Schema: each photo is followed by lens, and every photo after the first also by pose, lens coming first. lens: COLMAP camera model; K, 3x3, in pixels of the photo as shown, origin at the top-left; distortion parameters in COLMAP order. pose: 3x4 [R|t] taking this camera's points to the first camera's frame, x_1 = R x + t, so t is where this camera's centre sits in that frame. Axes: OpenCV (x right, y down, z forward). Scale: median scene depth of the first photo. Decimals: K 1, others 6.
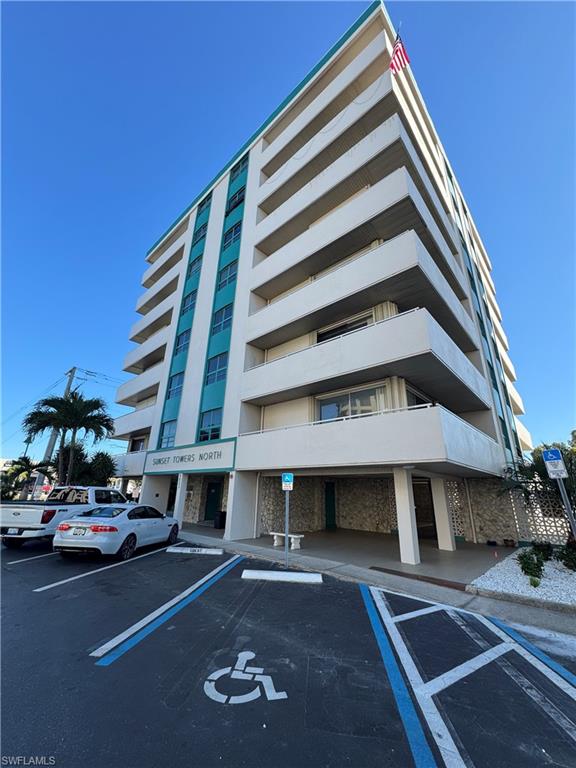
lens RADIAL K [[306.6, 0, 288.0], [0, 306.6, 384.0], [0, 0, 1]] dist [-0.000838, 0.000198]
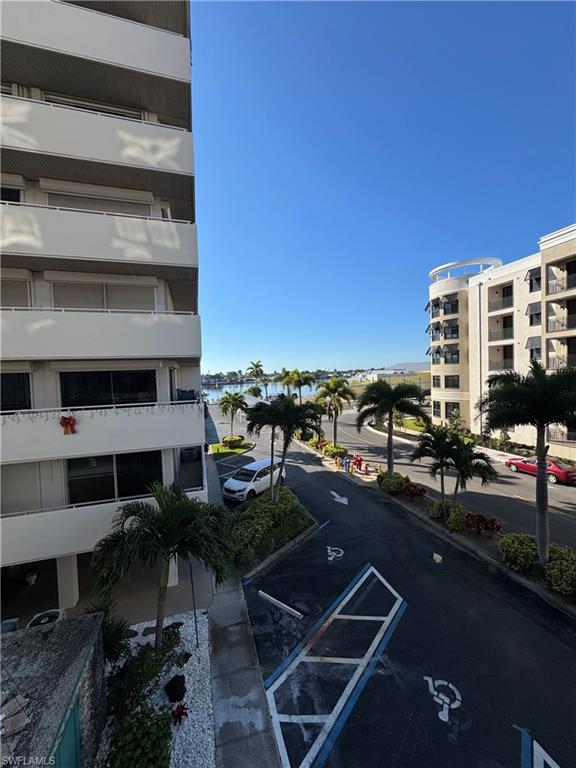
lens RADIAL K [[306.6, 0, 288.0], [0, 306.6, 384.0], [0, 0, 1]] dist [-0.000838, 0.000198]
pose [[-0.860532, -0.019879, 0.509009, -0.259352], [-0.167246, 0.954872, -0.245455, -0.457328], [-0.481159, -0.296351, -0.825022, 3.985138]]
